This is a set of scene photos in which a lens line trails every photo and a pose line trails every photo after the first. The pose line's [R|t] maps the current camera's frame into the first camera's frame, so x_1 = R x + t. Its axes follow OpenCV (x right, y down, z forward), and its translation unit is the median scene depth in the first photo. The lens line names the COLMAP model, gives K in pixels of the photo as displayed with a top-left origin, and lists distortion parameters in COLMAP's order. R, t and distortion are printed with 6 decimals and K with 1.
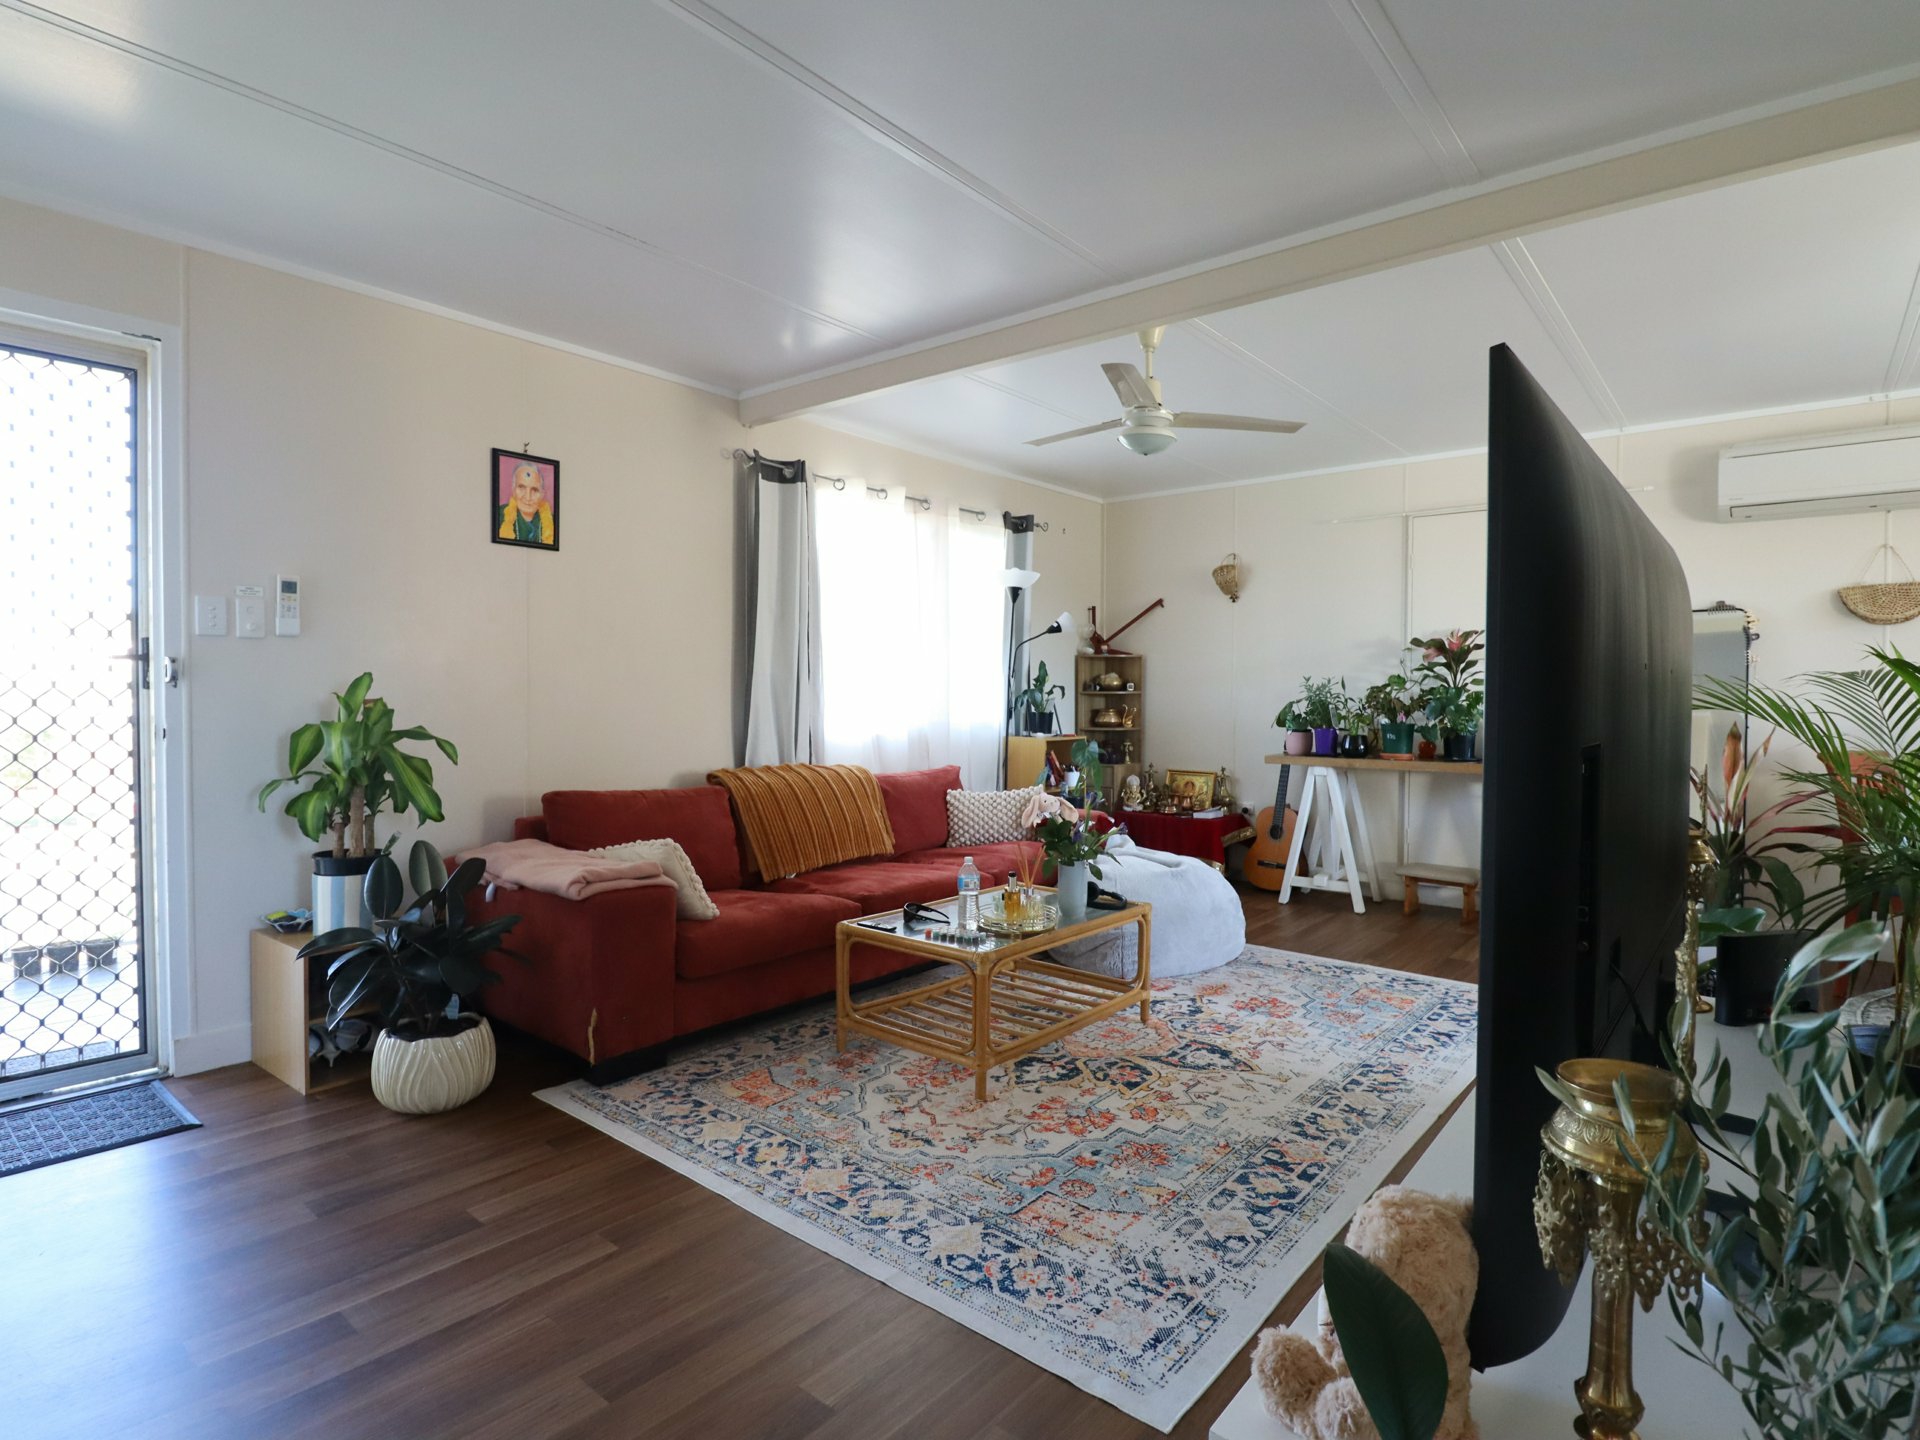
lens RADIAL K [[998.8, 0, 987.5], [0, 998.8, 721.0], [0, 0, 1]] dist [0.002042, -0.012612]
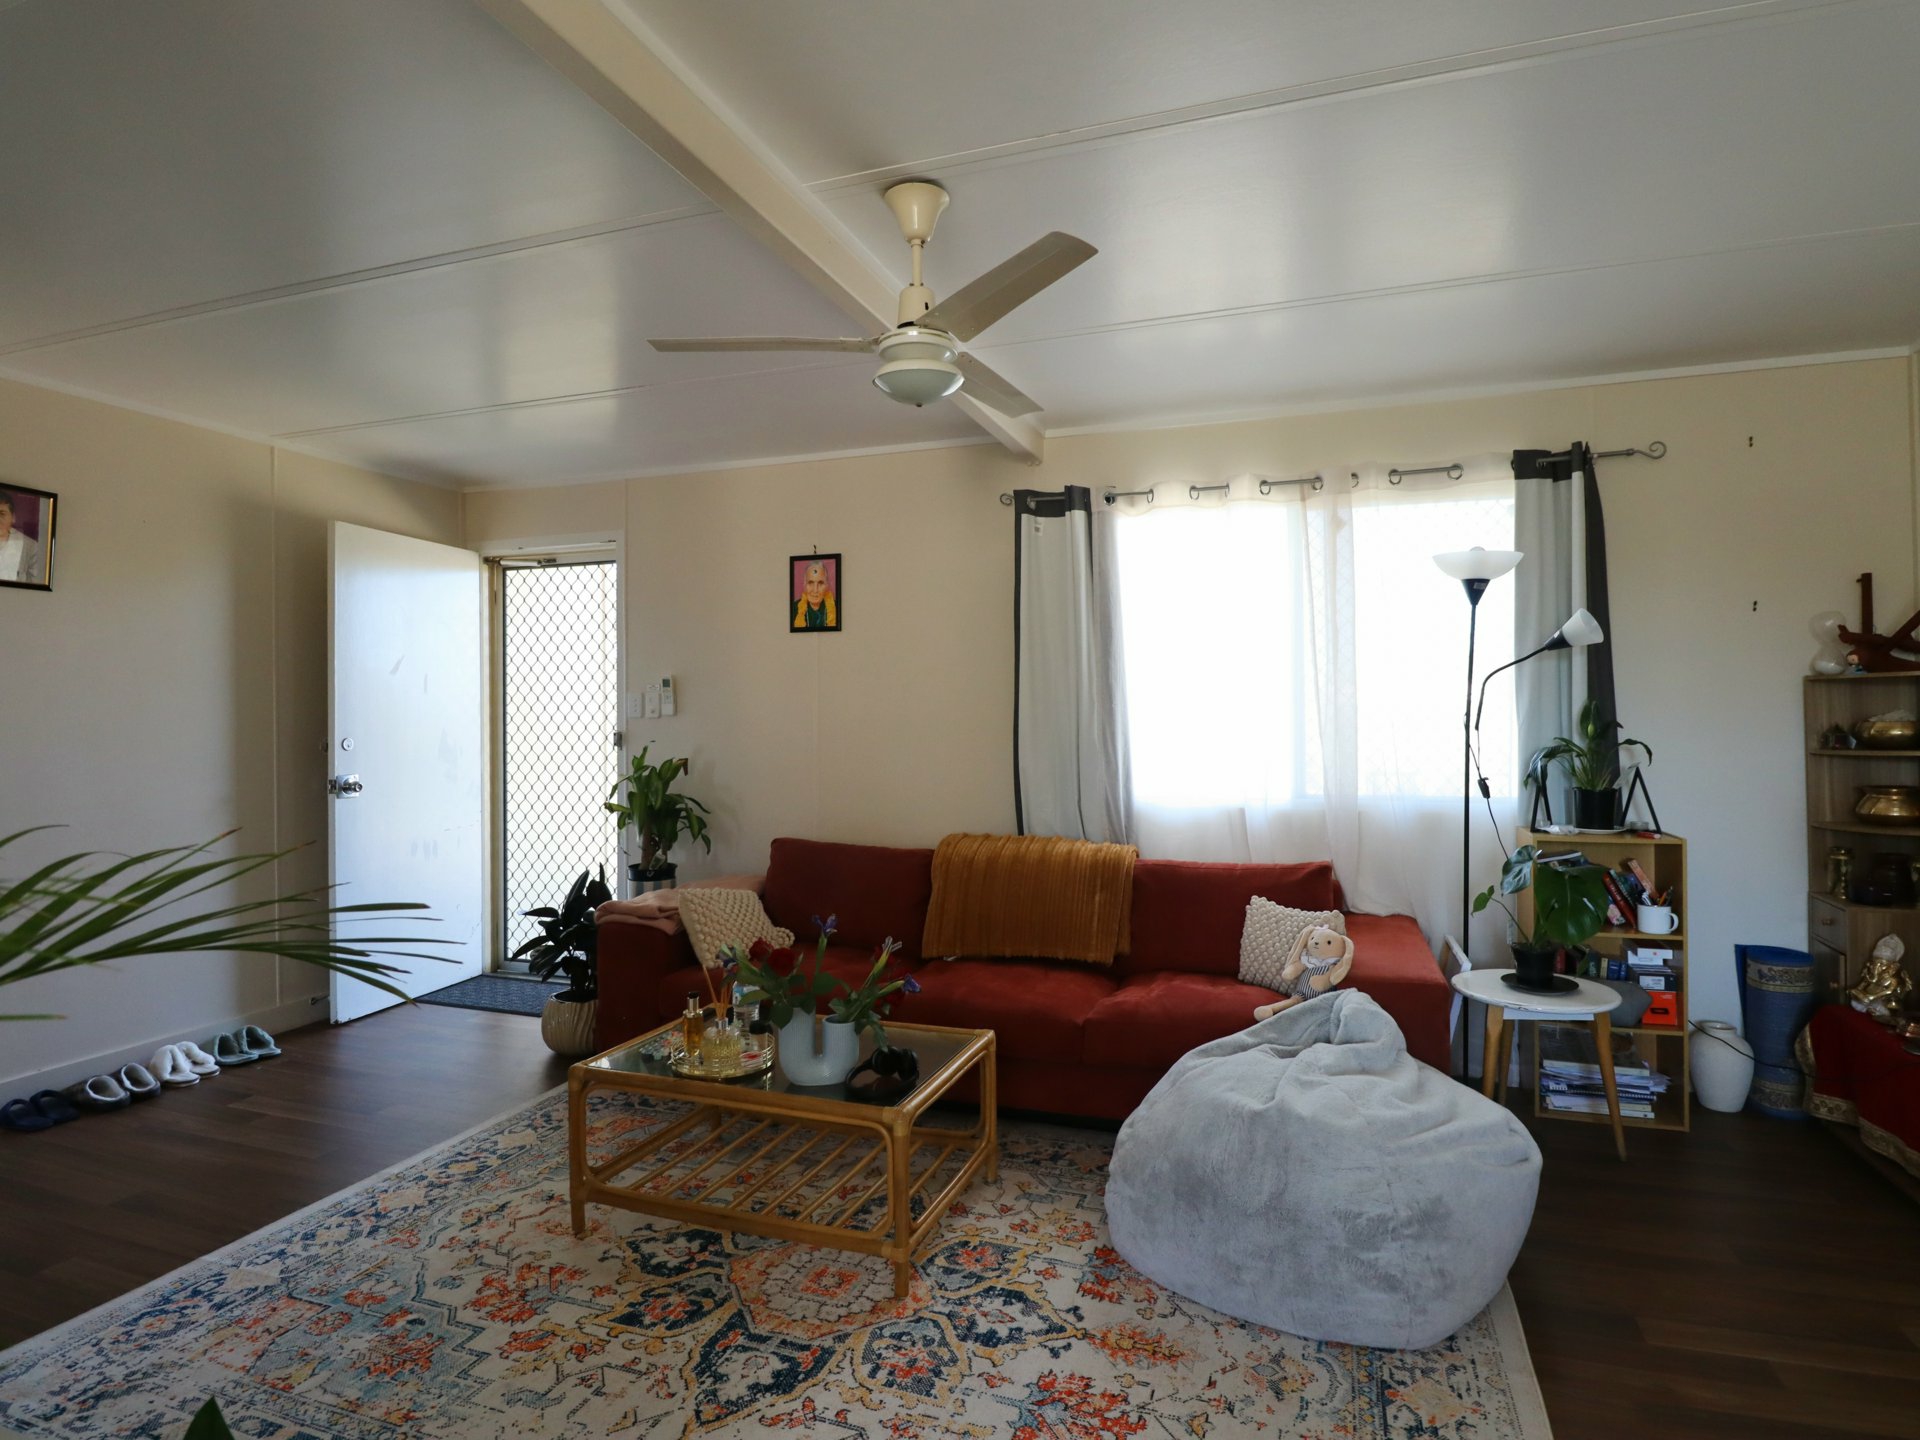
lens RADIAL K [[998.8, 0, 987.5], [0, 998.8, 721.0], [0, 0, 1]] dist [0.002042, -0.012612]
pose [[0.342694, -0.009173, -0.939402, 0.875383], [-0.012331, 0.999822, -0.014262, -0.062890], [0.939366, 0.016471, 0.342520, 0.936915]]
